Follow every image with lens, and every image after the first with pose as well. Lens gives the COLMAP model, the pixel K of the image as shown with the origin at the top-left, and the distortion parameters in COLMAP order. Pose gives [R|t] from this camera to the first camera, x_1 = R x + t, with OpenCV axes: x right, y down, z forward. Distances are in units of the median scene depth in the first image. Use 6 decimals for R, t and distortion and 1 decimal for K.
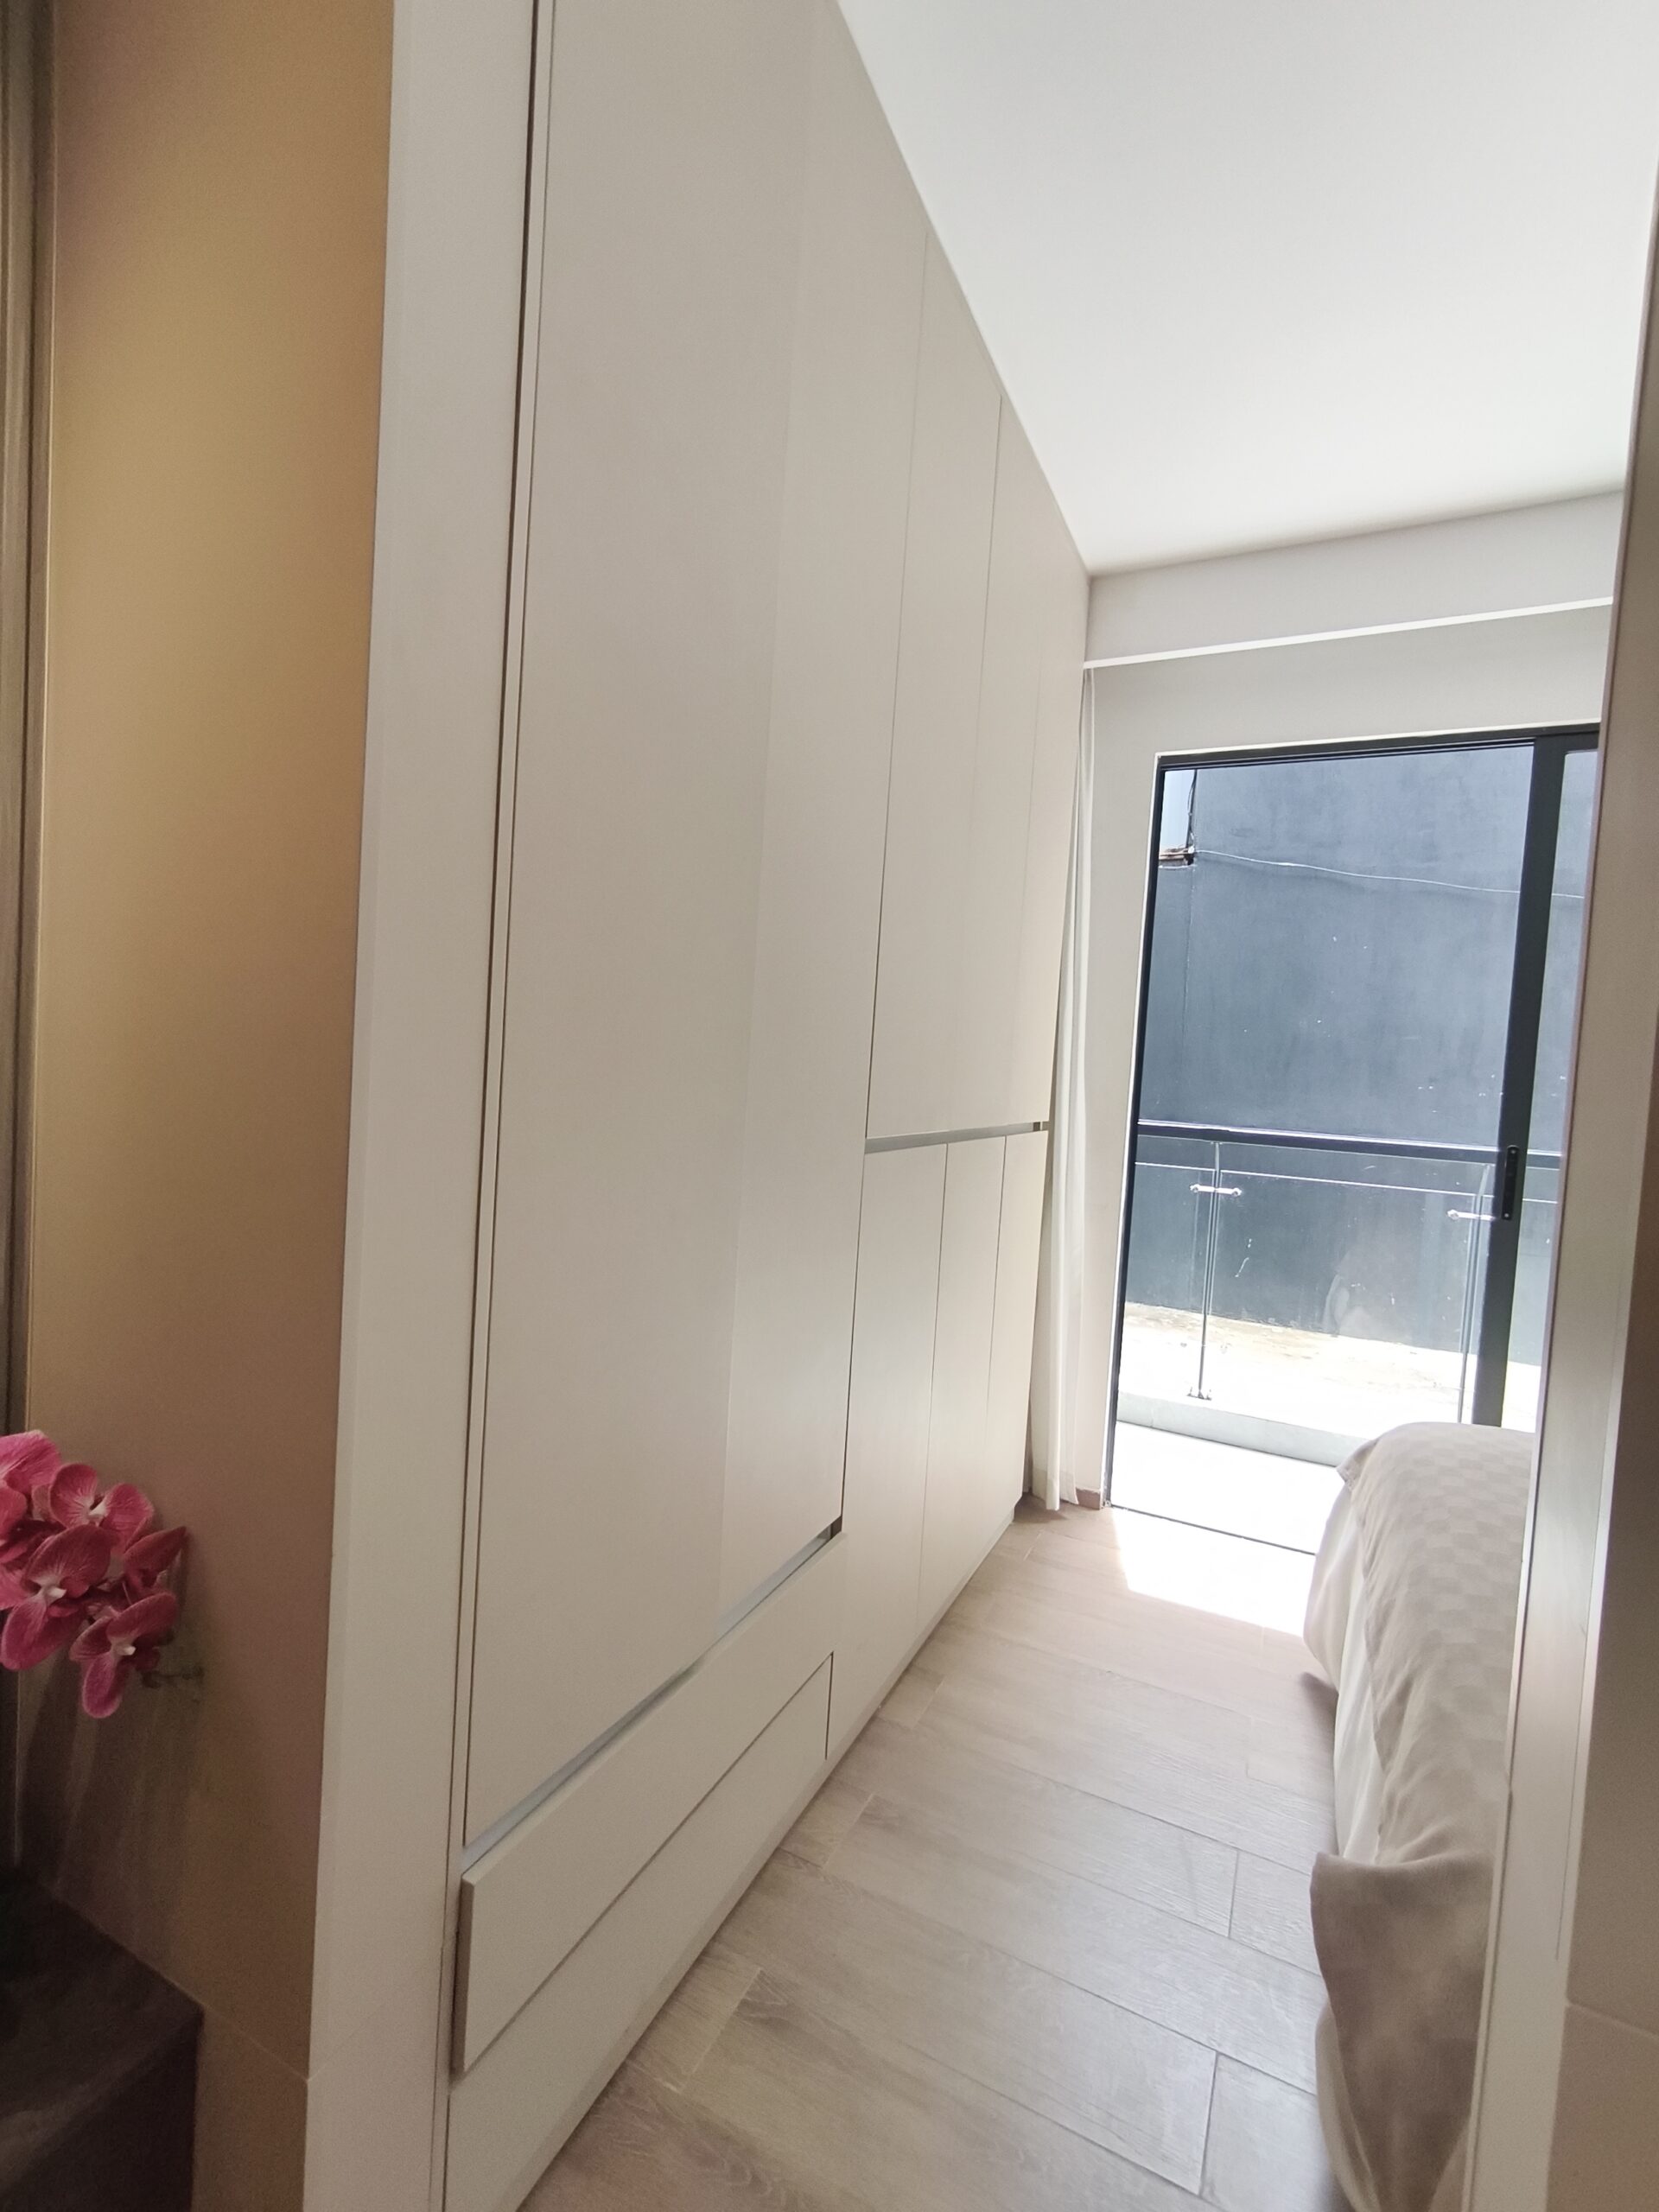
lens RADIAL K [[960.0, 0, 835.8], [0, 960.0, 1102.4], [0, 0, 1]] dist [0.000502, -0.000292]
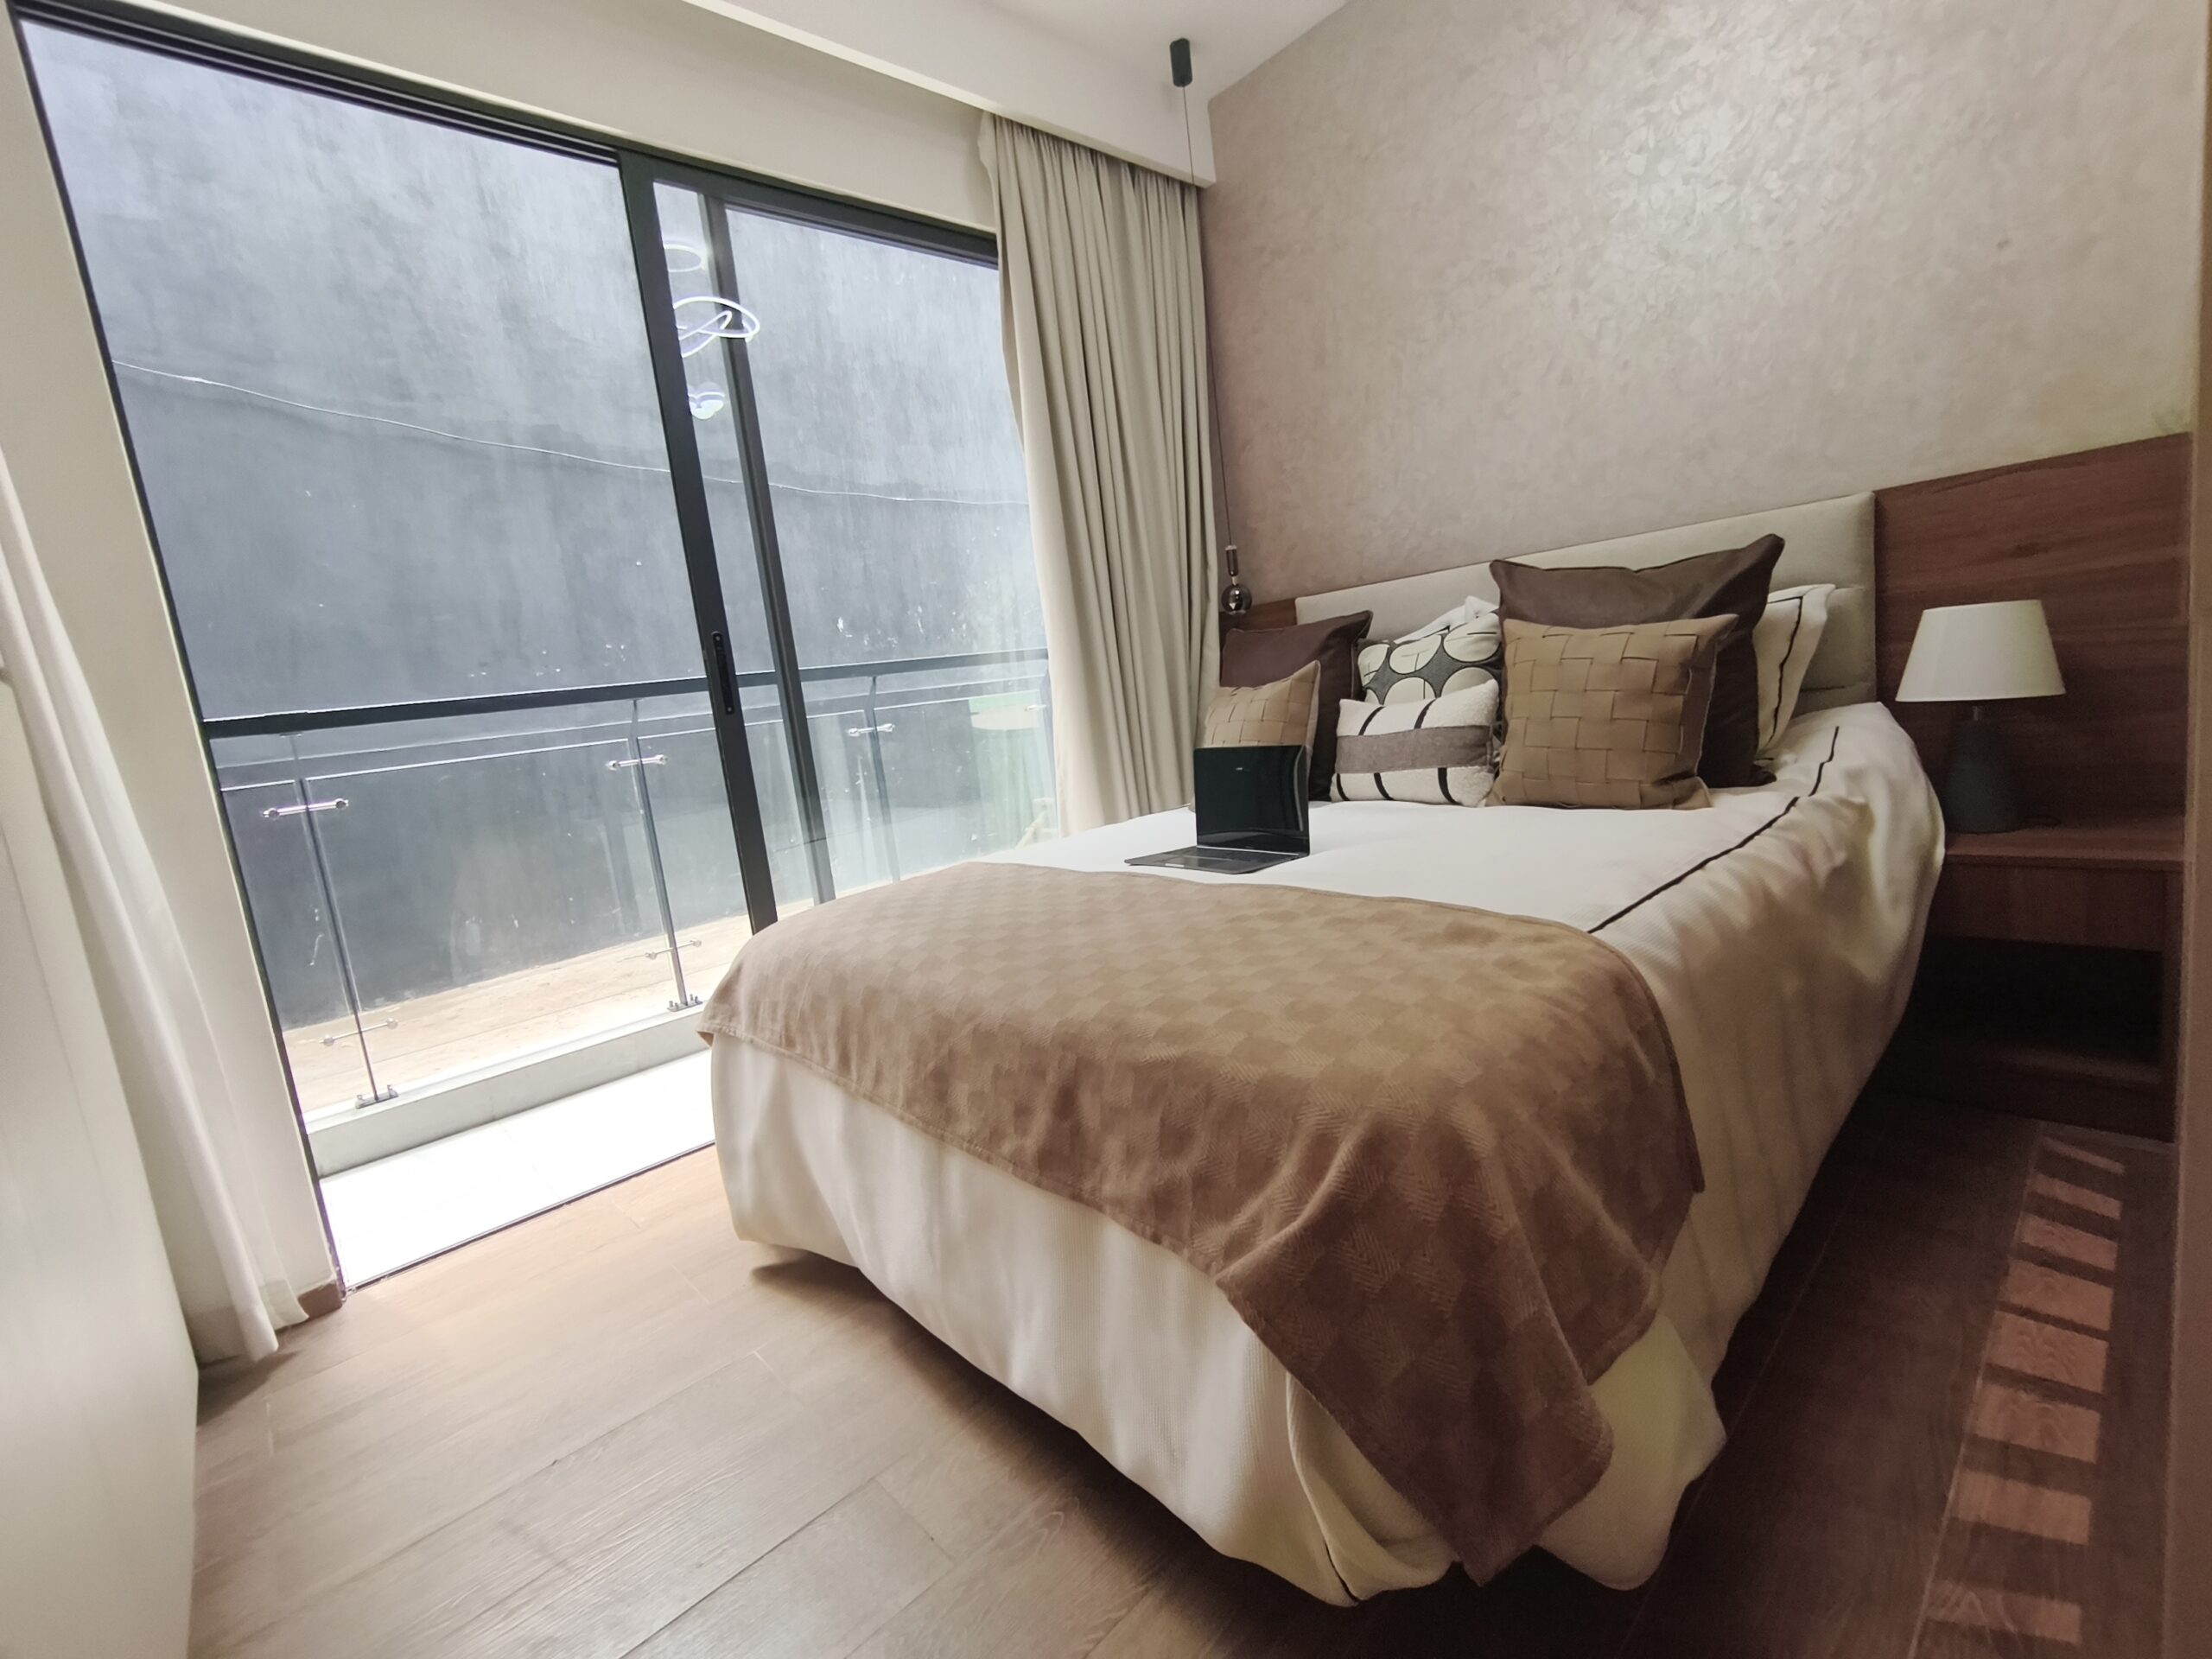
lens RADIAL K [[1004.7, 0, 1107.7], [0, 1004.7, 825.8], [0, 0, 1]] dist [-0.000871, 0.000576]
pose [[0.356989, -0.240063, 0.902734, -0.045158], [0.181756, 0.965793, 0.184956, 0.074601], [-0.916255, 0.098050, 0.388410, 0.207890]]
